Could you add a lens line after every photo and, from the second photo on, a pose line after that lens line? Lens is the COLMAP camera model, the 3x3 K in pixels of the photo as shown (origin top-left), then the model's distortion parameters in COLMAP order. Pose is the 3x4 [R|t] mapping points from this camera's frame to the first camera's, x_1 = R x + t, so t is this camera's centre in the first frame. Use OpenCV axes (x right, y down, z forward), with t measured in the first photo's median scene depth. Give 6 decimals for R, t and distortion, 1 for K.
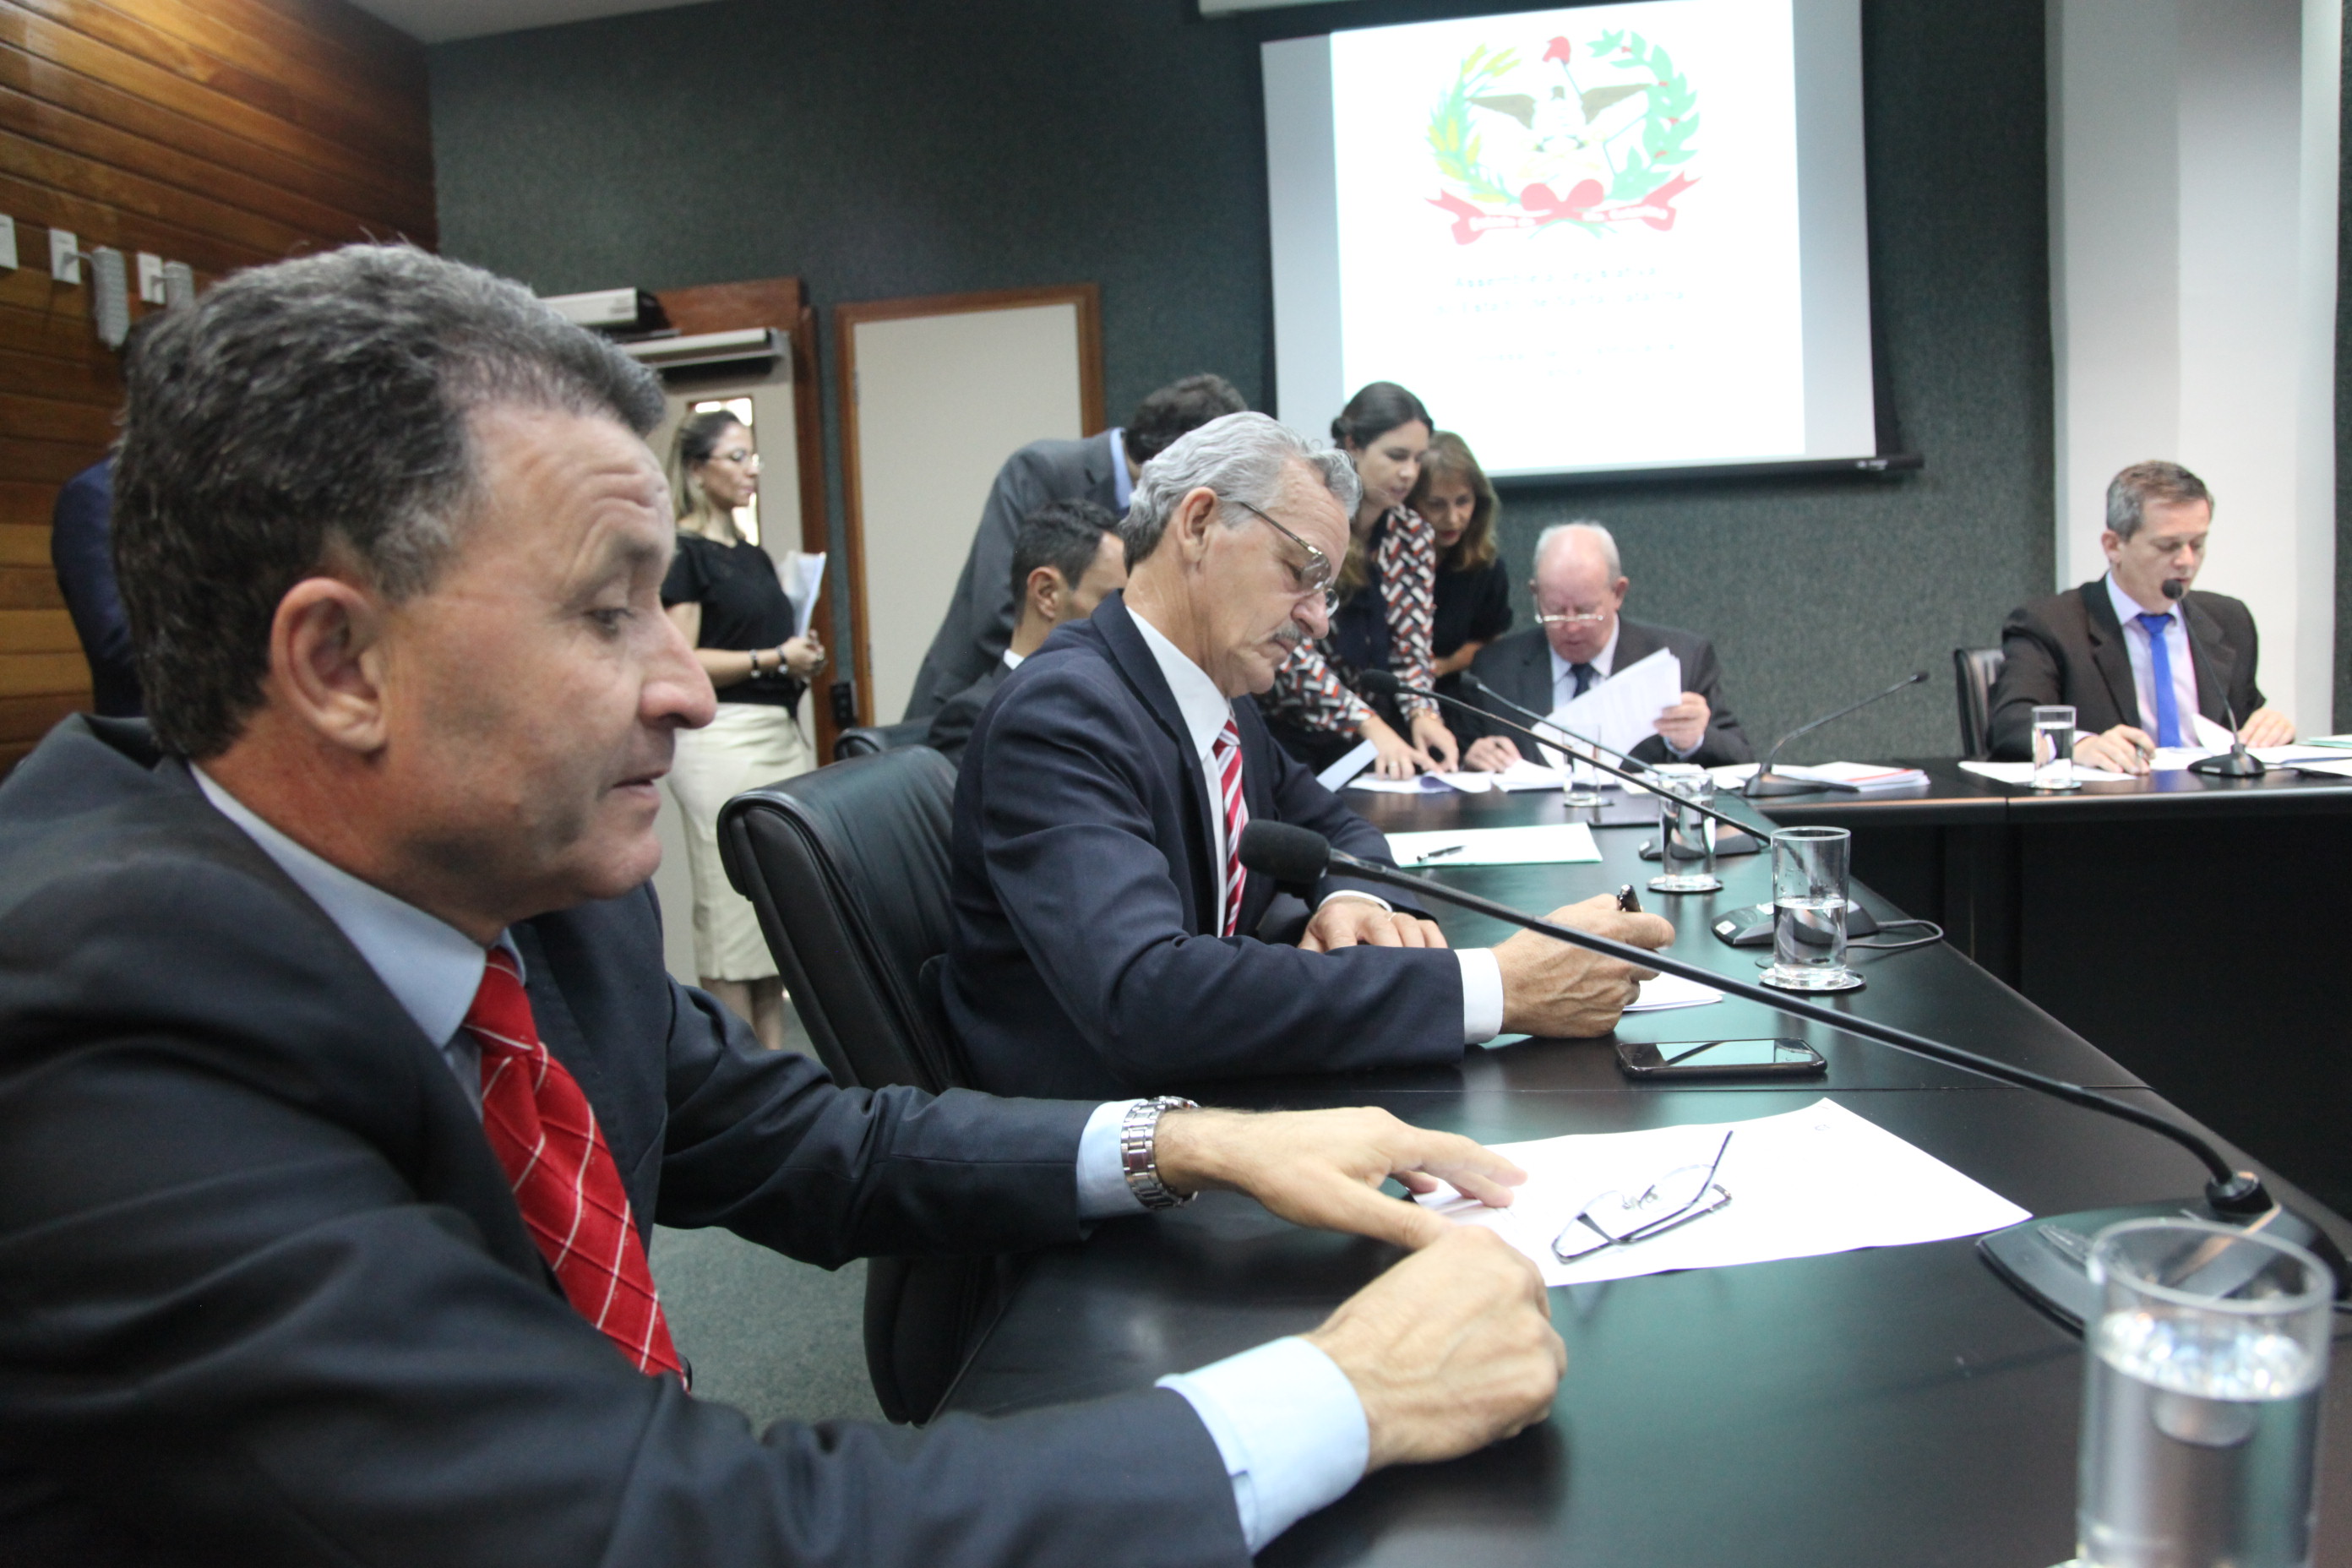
lens RADIAL K [[1619.2, 0, 1171.4], [0, 1619.2, 782.2], [0, 0, 1]] dist [-0.113183, 0.067084]
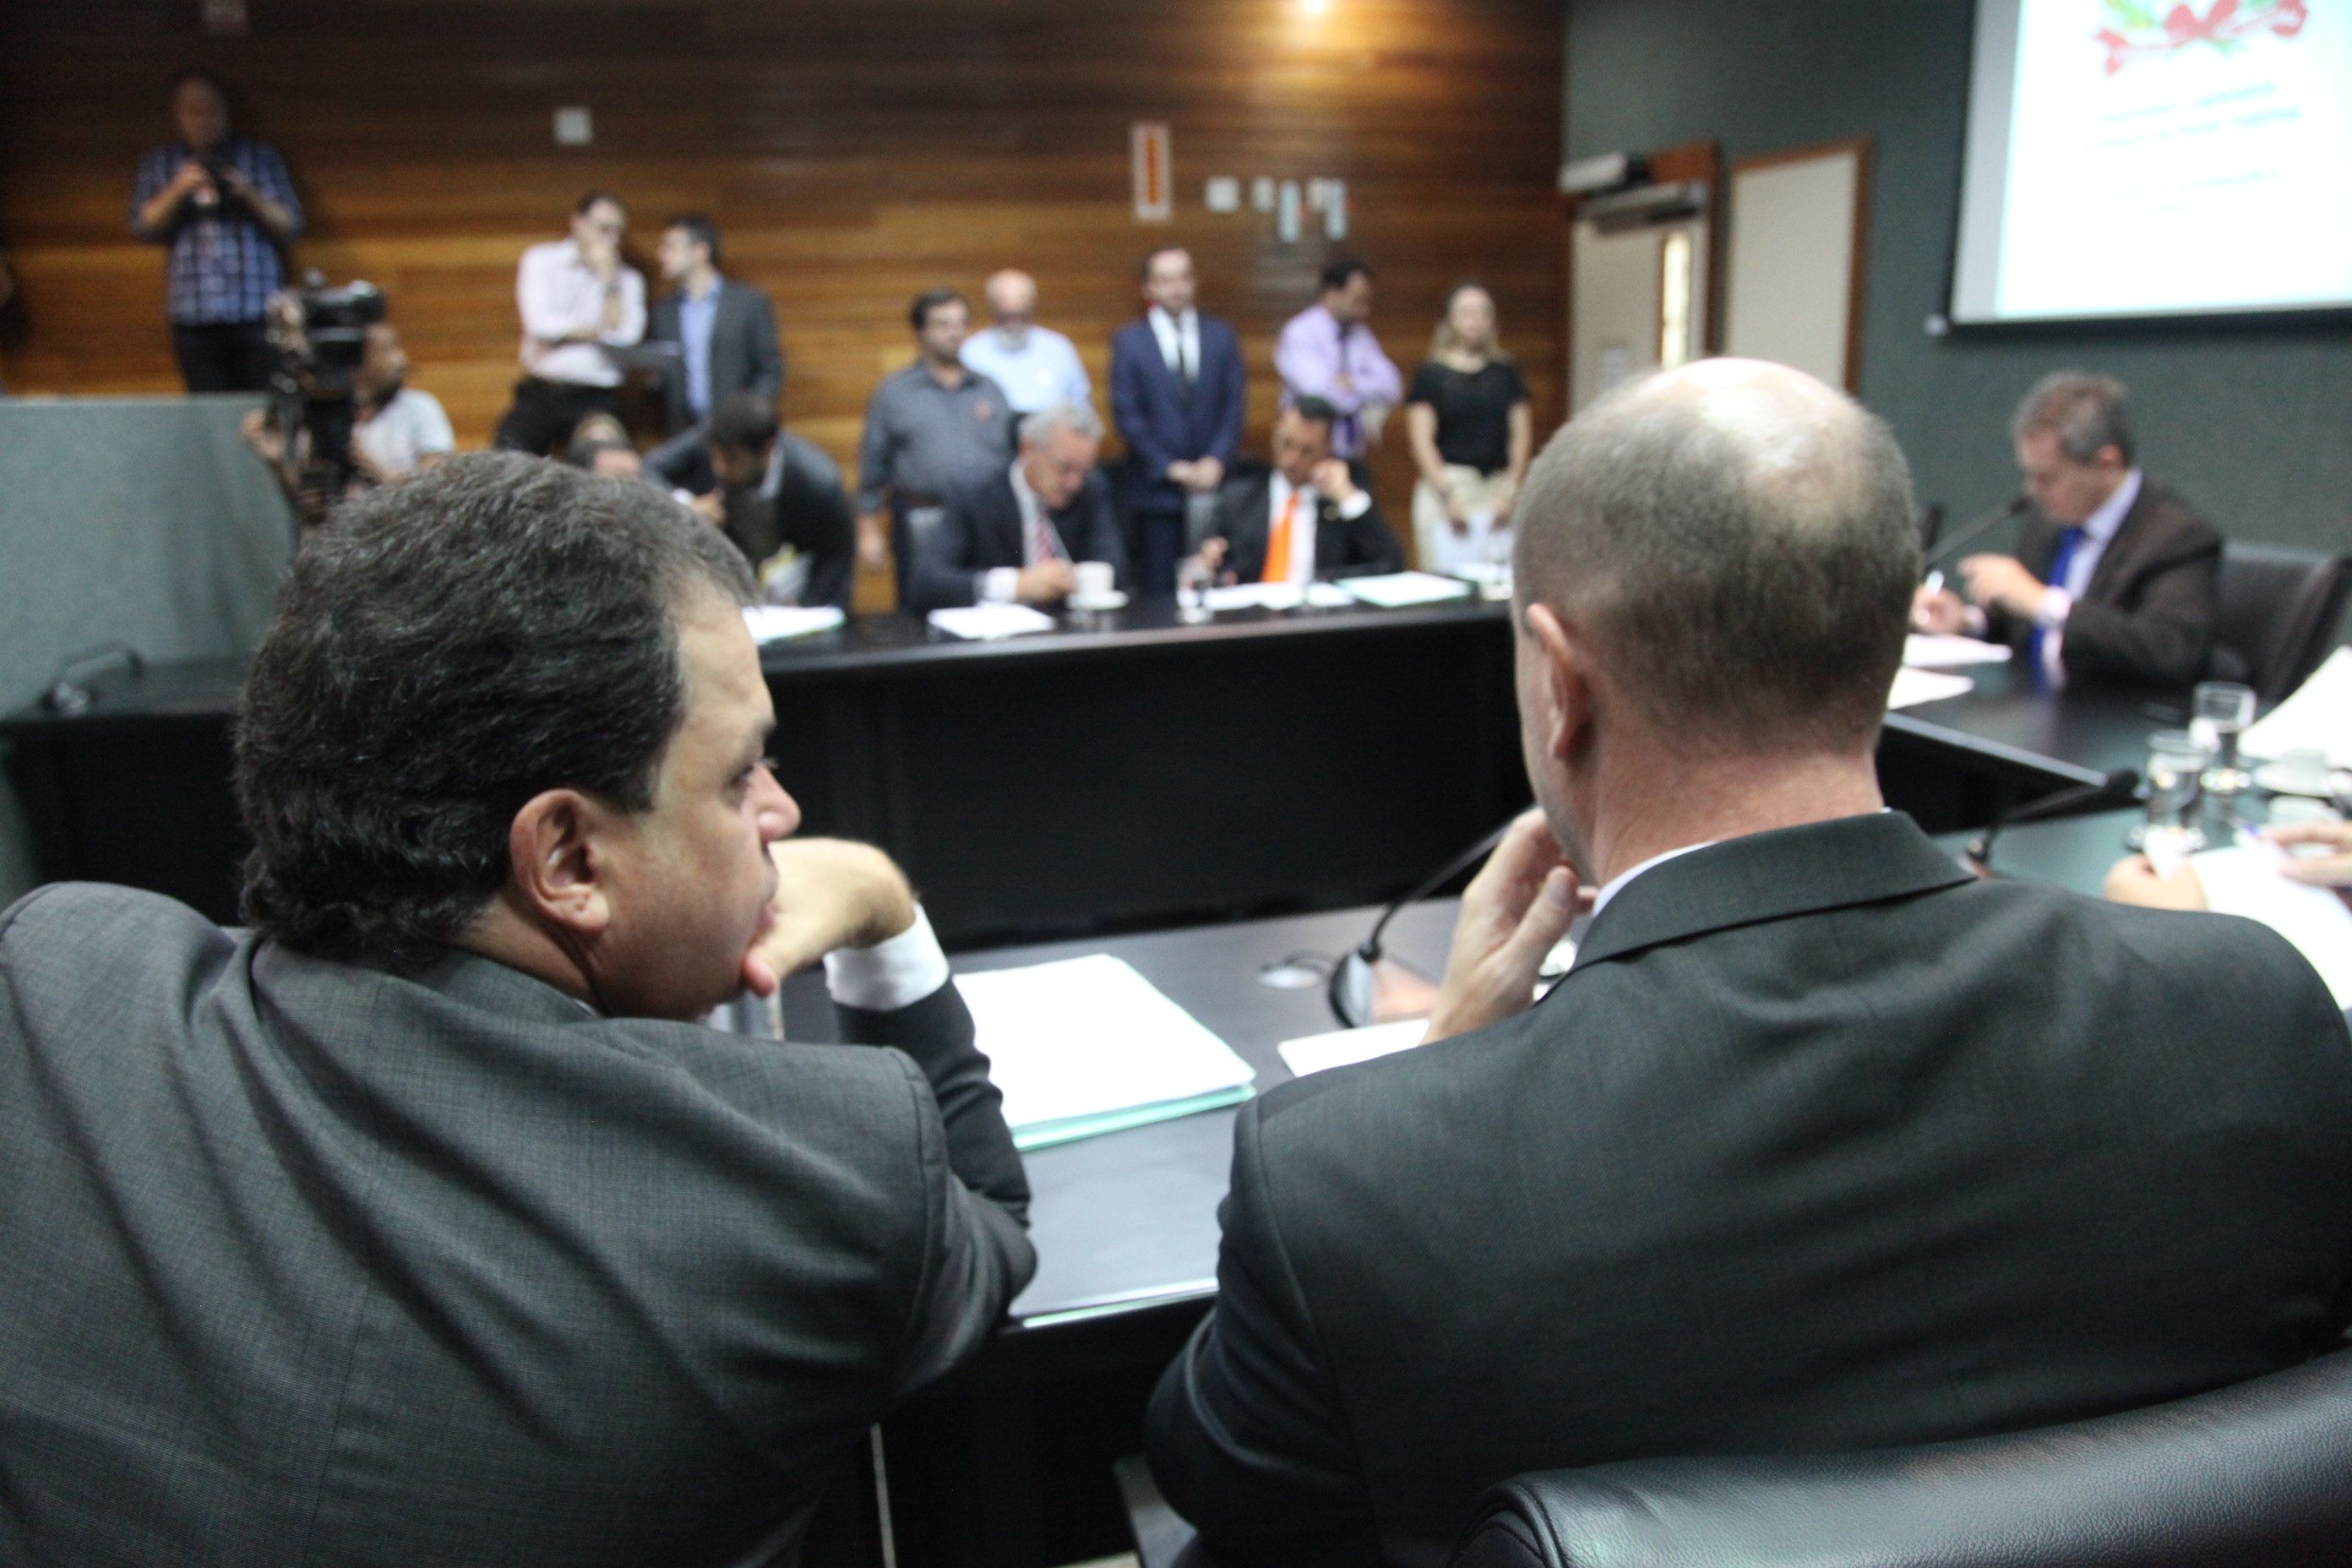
lens RADIAL K [[1619.2, 0, 1169.4], [0, 1619.2, 802.9], [0, 0, 1]] dist [-0.113183, 0.067084]
pose [[0.428200, 0.270256, -0.862326, 0.938353], [-0.086158, 0.962097, 0.258741, -0.103090], [0.899567, -0.036496, 0.435254, 0.023880]]
